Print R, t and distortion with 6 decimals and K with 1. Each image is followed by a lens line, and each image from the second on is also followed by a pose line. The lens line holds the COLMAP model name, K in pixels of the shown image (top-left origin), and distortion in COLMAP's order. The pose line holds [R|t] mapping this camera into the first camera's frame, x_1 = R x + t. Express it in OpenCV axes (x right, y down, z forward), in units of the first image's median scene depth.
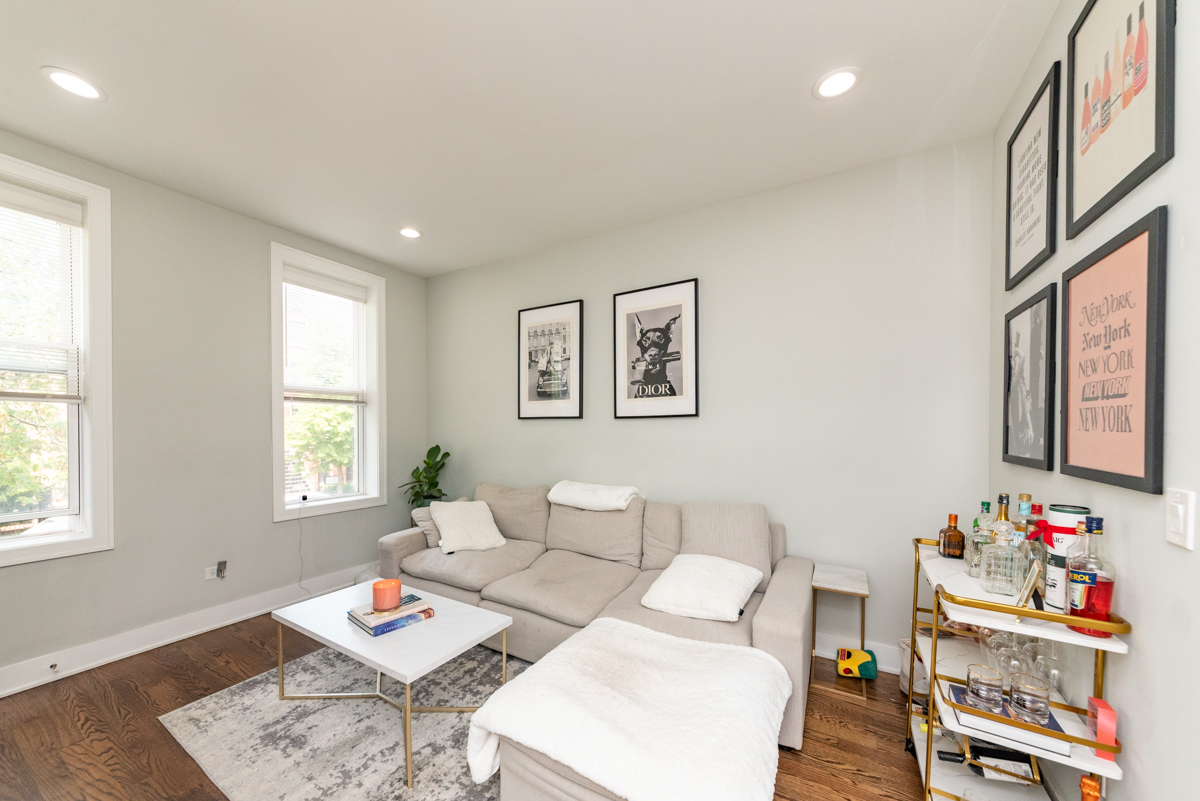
lens RADIAL K [[421.3, 0, 598.5], [0, 421.3, 428.7], [0, 0, 1]] dist [-0.001229, -0.000291]
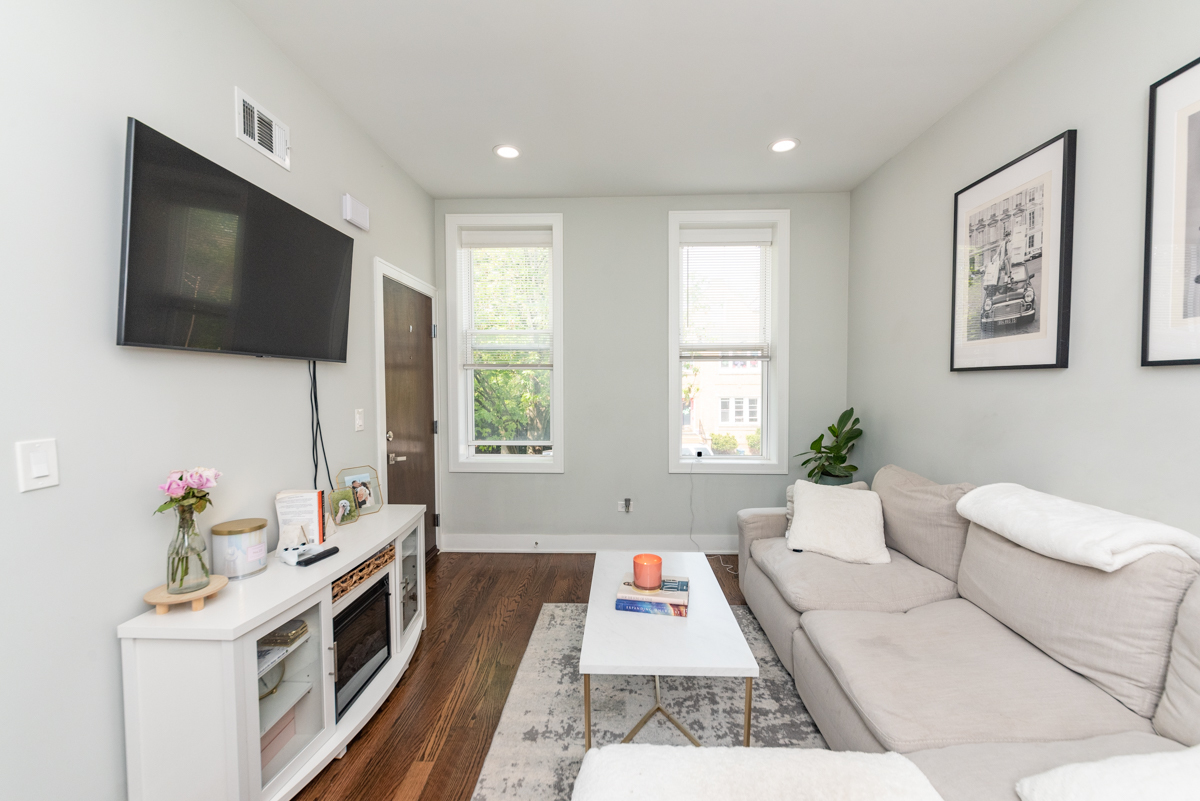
lens RADIAL K [[475.0, 0, 600.0], [0, 475.0, 400.5], [0, 0, 1]] dist [0.000344, 0.000382]
pose [[0.490207, 0.028193, -0.871150, 0.183475], [0.001865, 0.999441, 0.033394, -0.005170], [0.871604, -0.017995, 0.489880, 0.229065]]
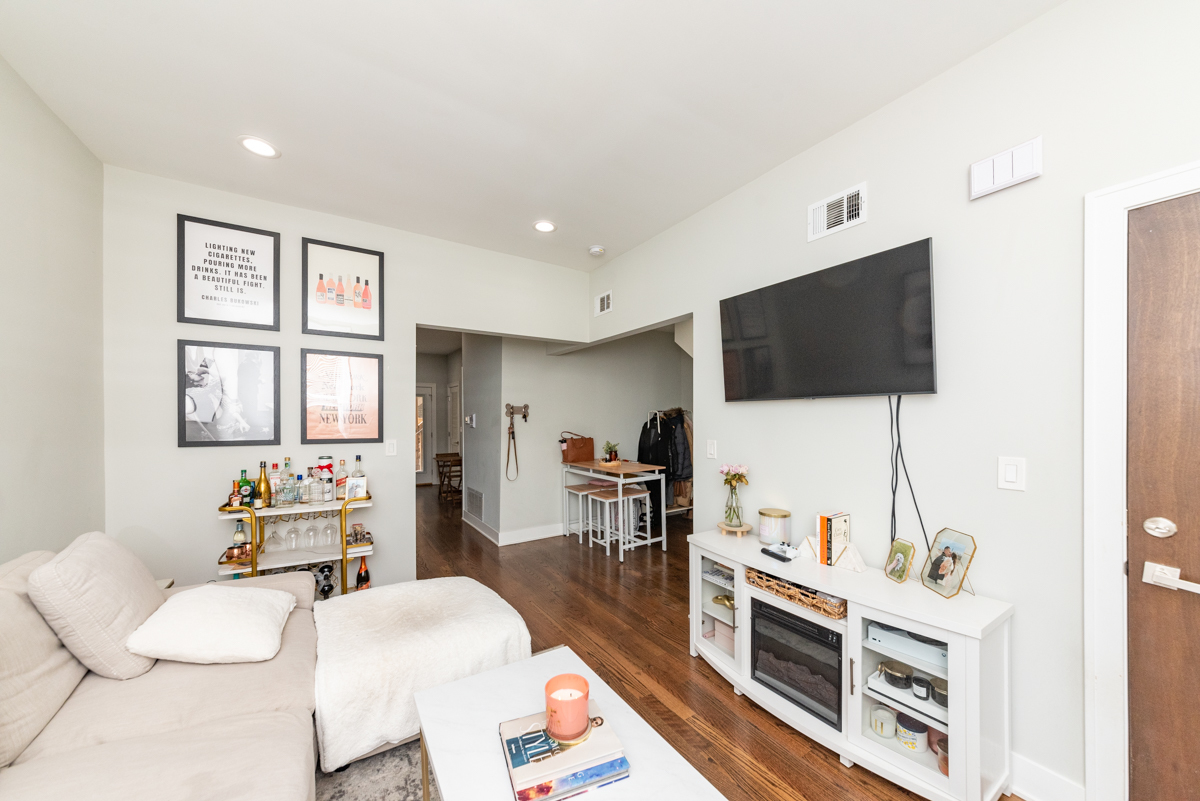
lens RADIAL K [[421.3, 0, 598.5], [0, 421.3, 428.7], [0, 0, 1]] dist [-0.001229, -0.000291]
pose [[-0.886829, -0.002588, 0.462090, -0.432981], [0.002153, 0.999950, 0.009733, -0.001517], [-0.462092, 0.009627, -0.886780, 0.814991]]
